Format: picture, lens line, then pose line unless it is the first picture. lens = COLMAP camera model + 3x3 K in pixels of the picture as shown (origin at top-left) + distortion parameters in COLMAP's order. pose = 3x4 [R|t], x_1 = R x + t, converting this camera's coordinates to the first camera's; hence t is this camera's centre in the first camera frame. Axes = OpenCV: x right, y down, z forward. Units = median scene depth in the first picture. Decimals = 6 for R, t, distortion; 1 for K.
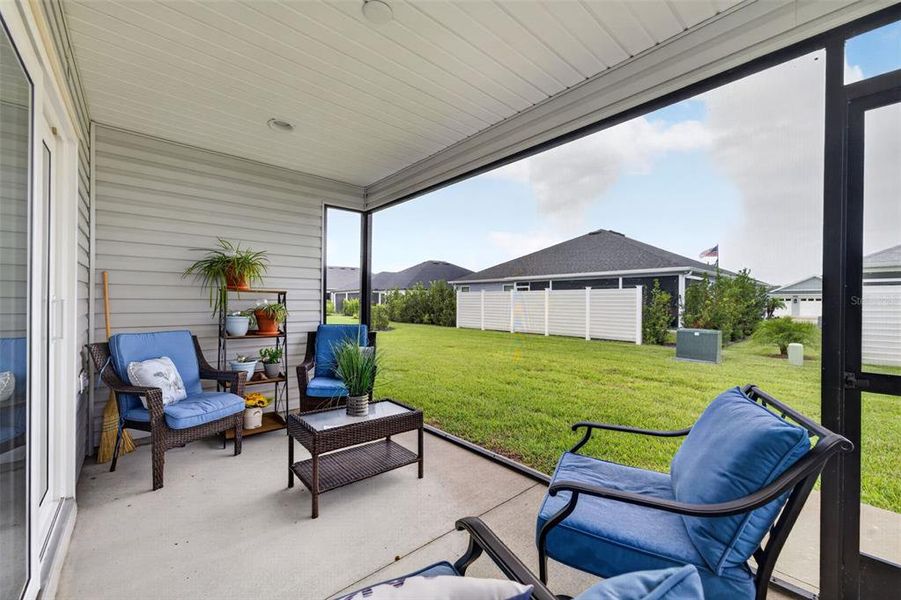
lens RADIAL K [[357.9, 0, 454.0], [0, 357.9, 300.4], [0, 0, 1]] dist [0.001260, 0.000604]
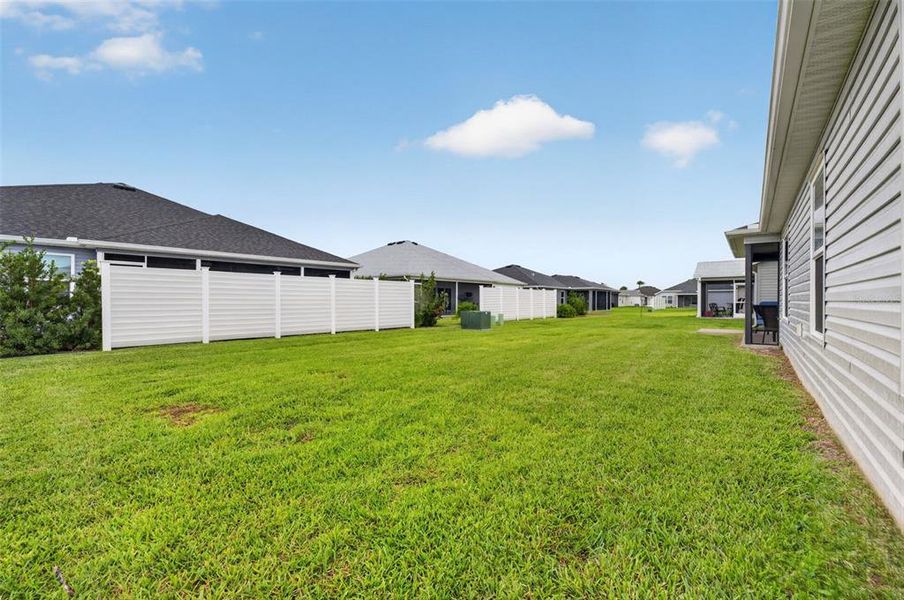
lens RADIAL K [[359.1, 0, 450.9], [0, 359.1, 299.2], [0, 0, 1]] dist [0.001260, 0.000604]
pose [[-0.127345, -0.009061, 0.991817, -0.510965], [-0.014085, 0.999874, 0.007326, 0.008522], [-0.991759, -0.013037, -0.127456, 0.731882]]
